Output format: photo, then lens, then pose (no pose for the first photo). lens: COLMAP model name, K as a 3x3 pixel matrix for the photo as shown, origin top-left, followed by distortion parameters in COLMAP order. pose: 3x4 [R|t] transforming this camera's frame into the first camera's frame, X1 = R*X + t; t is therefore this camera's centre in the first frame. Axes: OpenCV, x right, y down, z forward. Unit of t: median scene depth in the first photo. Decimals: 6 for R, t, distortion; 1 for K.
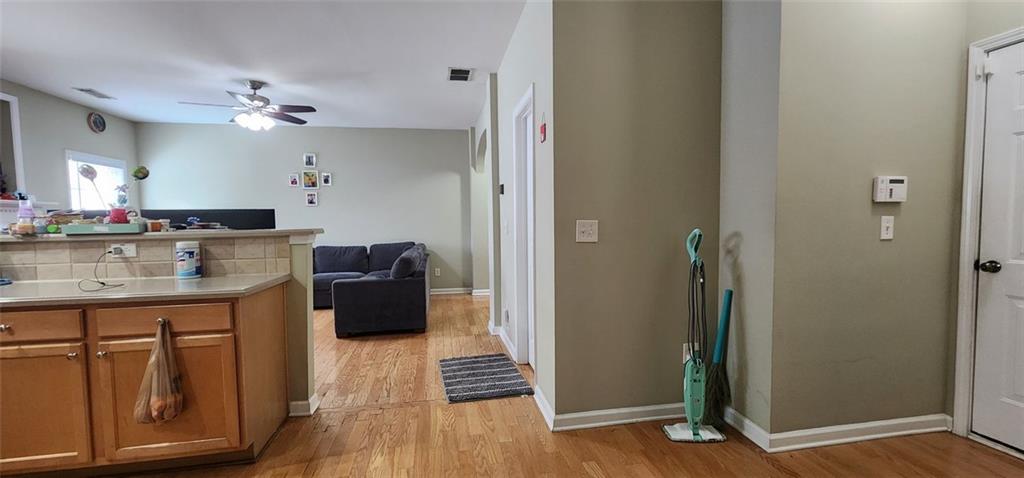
lens RADIAL K [[421.9, 0, 508.8], [0, 421.9, 244.6], [0, 0, 1]] dist [0.001670, 0.000359]
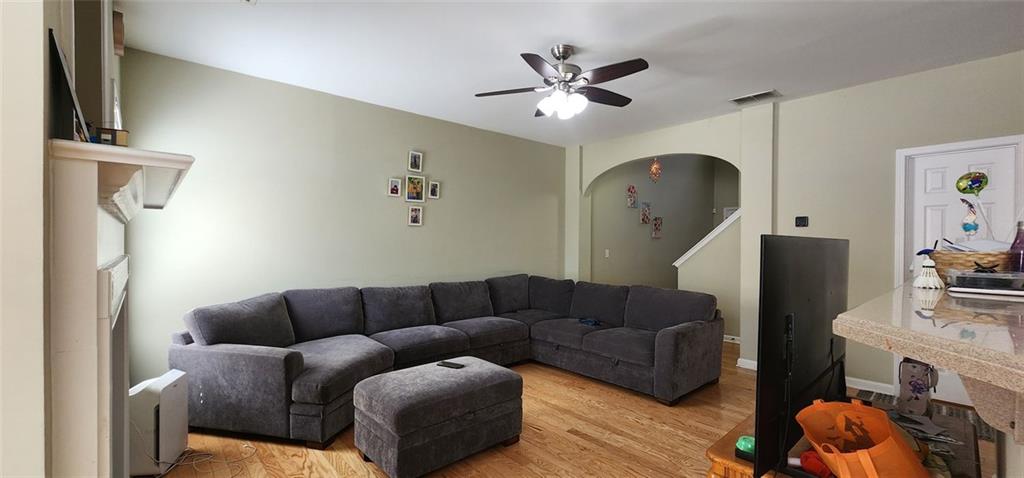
lens RADIAL K [[421.9, 0, 505.4], [0, 421.9, 245.2], [0, 0, 1]] dist [0.001670, 0.000359]
pose [[0.857363, 0.016014, 0.514463, -0.703210], [0.012841, 0.998539, -0.052482, -0.020699], [-0.514552, 0.051602, 0.855905, 0.326748]]
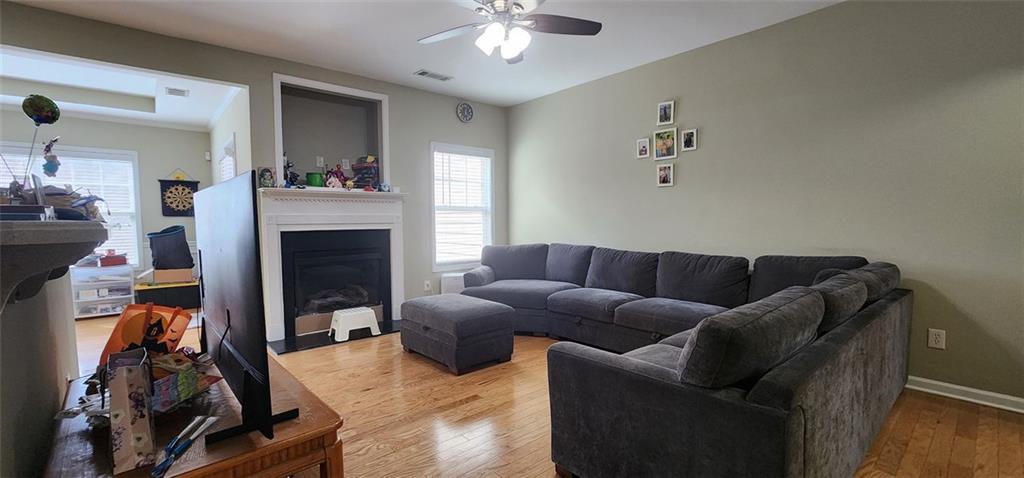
lens RADIAL K [[421.9, 0, 510.4], [0, 421.9, 245.9], [0, 0, 1]] dist [0.001670, 0.000359]
pose [[0.519575, 0.062214, -0.852157, -0.048143], [-0.045792, 0.997940, 0.044937, -0.021169], [0.853197, 0.015674, 0.521354, 0.483510]]
